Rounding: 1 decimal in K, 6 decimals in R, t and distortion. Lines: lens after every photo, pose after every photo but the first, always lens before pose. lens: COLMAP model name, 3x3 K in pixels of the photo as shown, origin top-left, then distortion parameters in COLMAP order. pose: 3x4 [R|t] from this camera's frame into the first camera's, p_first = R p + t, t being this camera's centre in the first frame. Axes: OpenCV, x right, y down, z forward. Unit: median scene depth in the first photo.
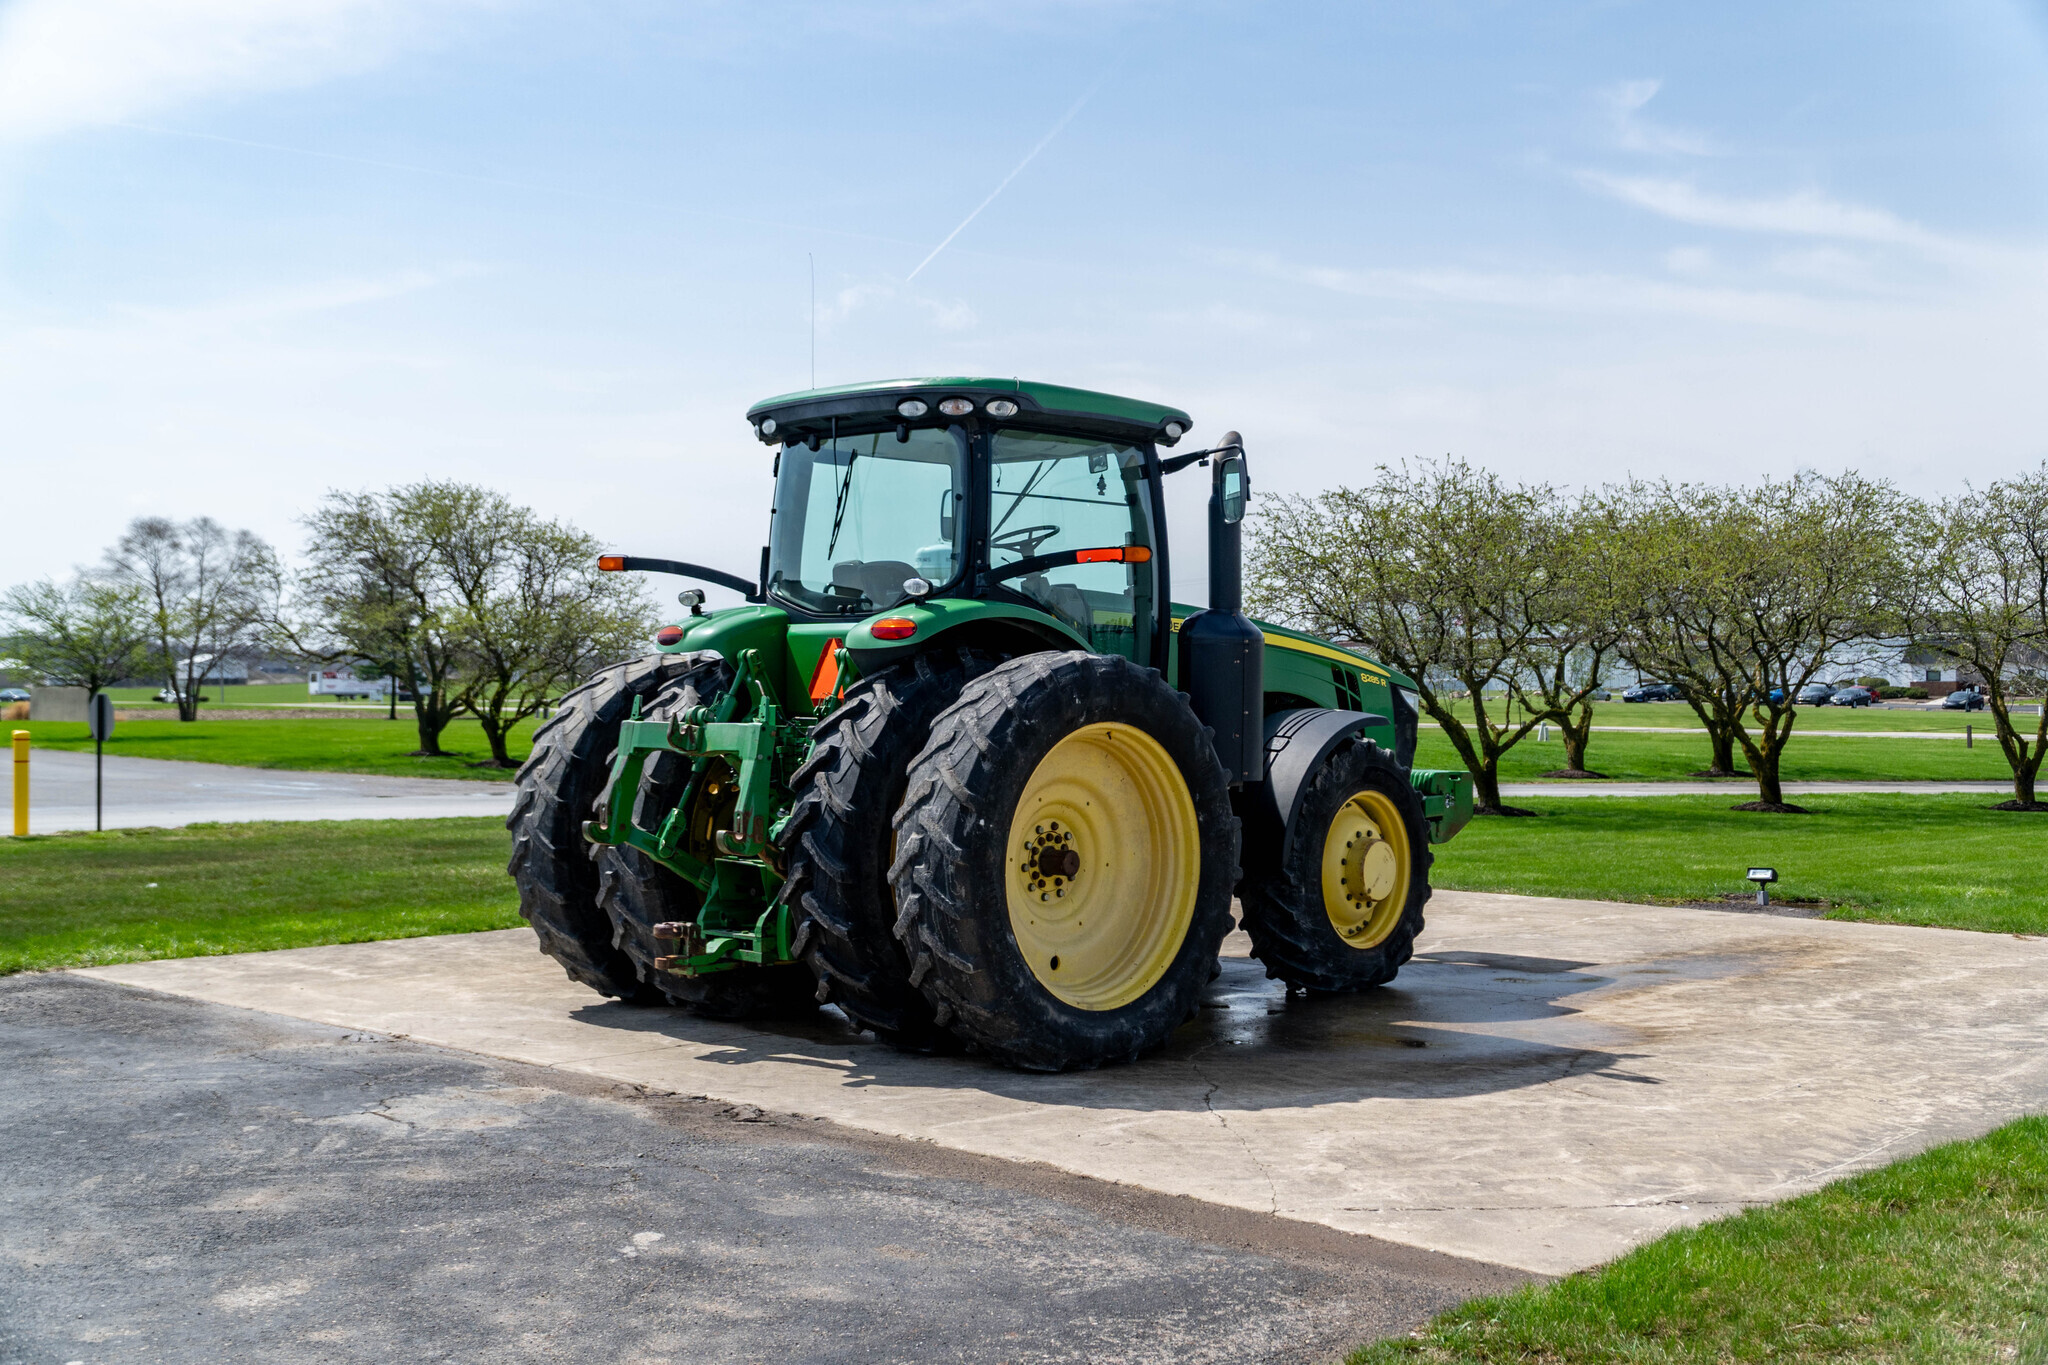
lens RADIAL K [[2224.6, 0, 1022.3], [0, 2224.6, 673.2], [0, 0, 1]] dist [0.075031, 0.000000]
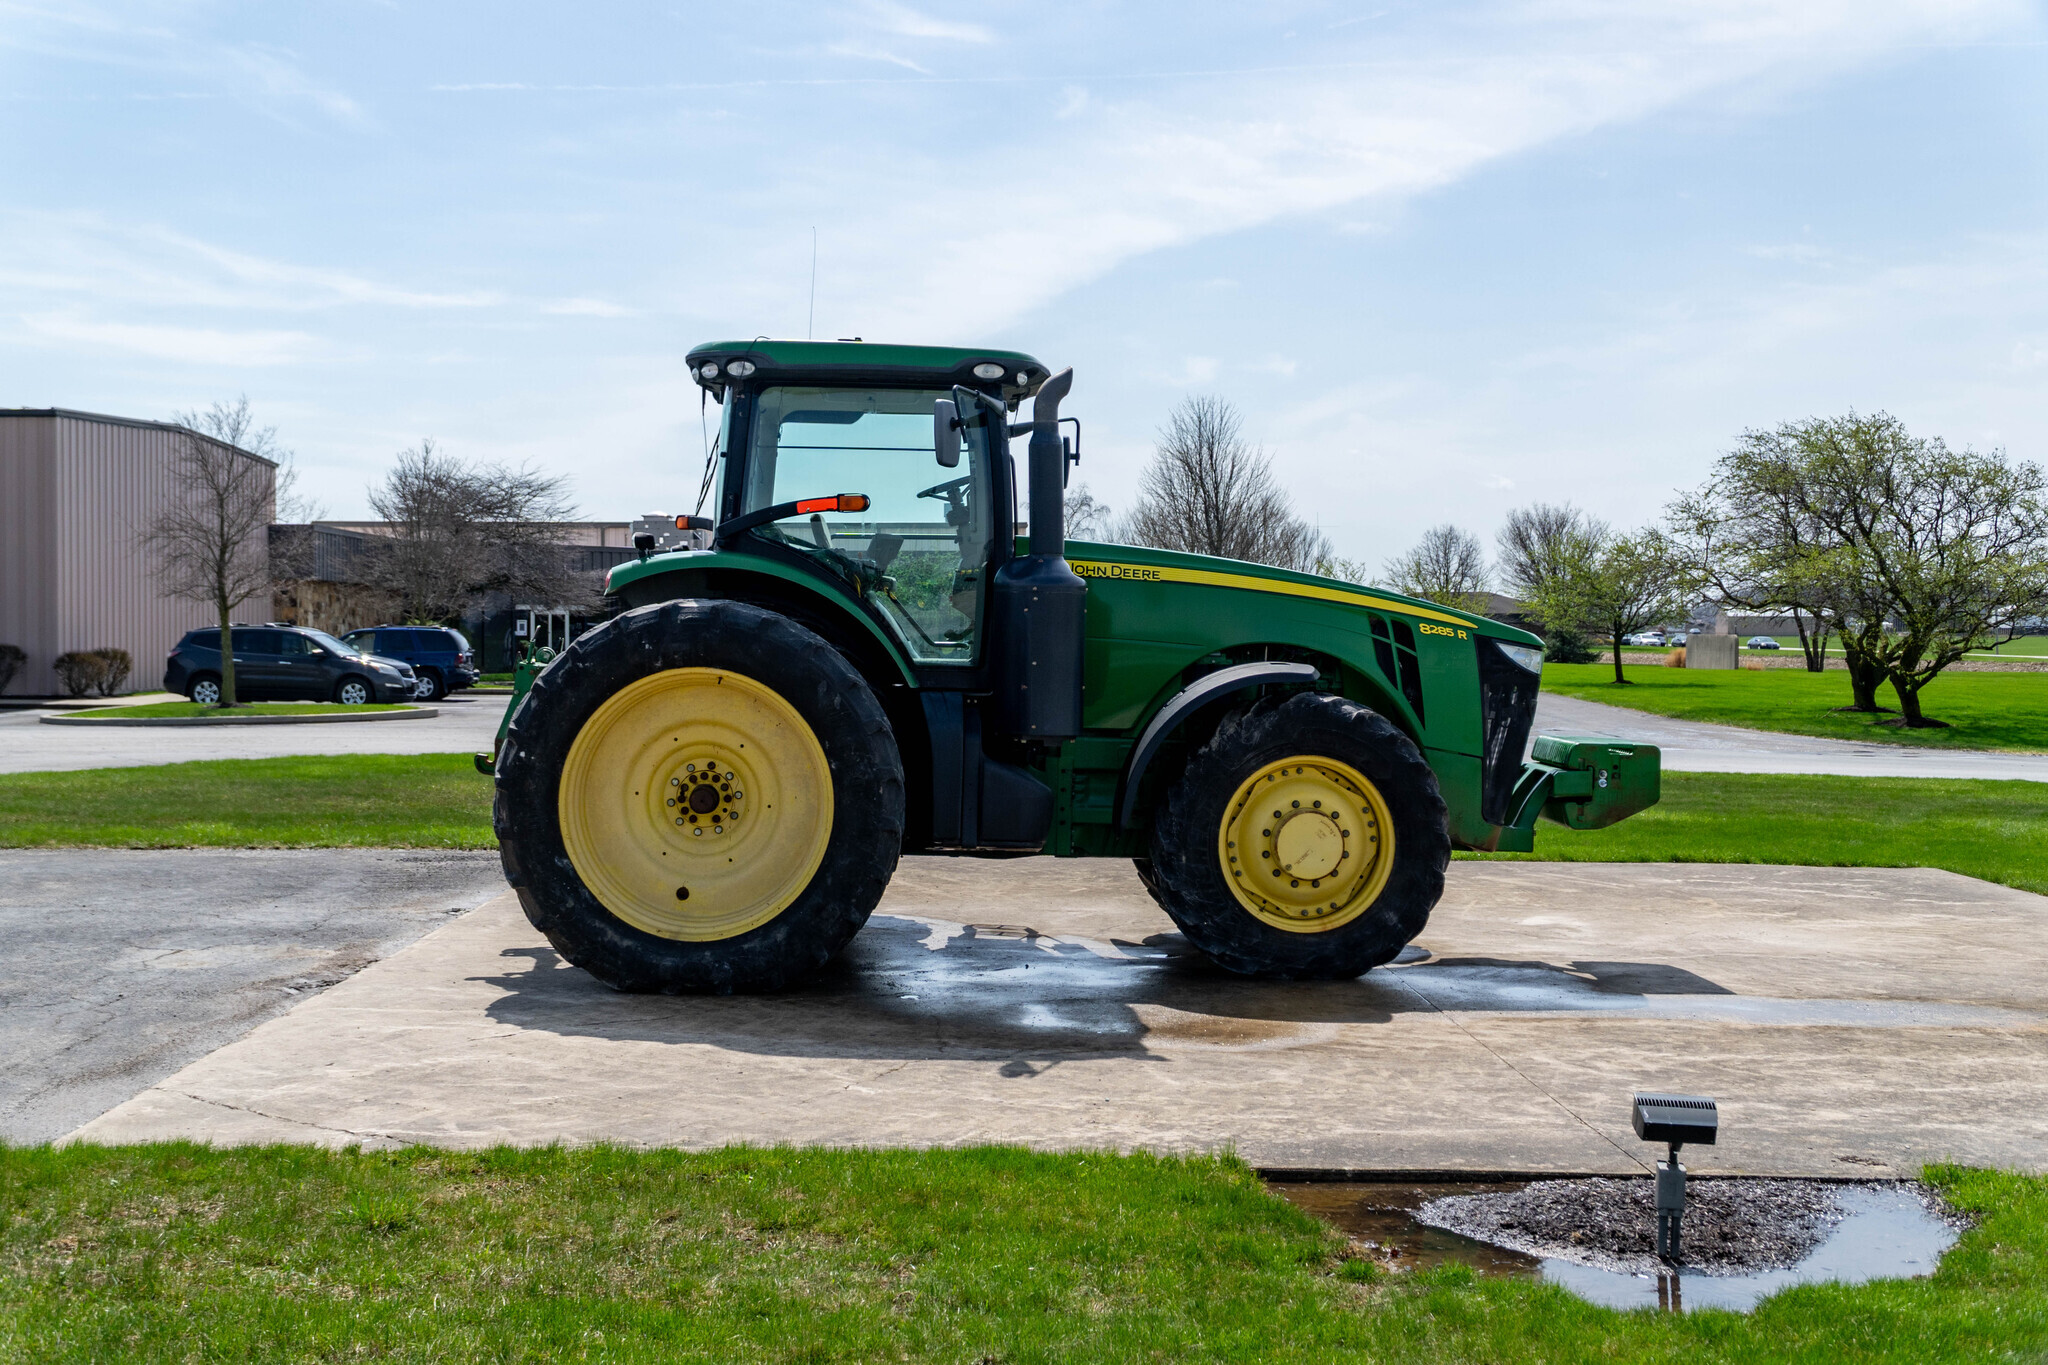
lens RADIAL K [[2309.5, 0, 1005.7], [0, 2309.5, 668.8], [0, 0, 1]] dist [0.052924, 0.000000]
pose [[0.713296, 0.018817, -0.700611, 0.870399], [-0.005123, 0.999753, 0.021635, -0.001395], [0.700845, -0.011843, 0.713216, 0.315742]]
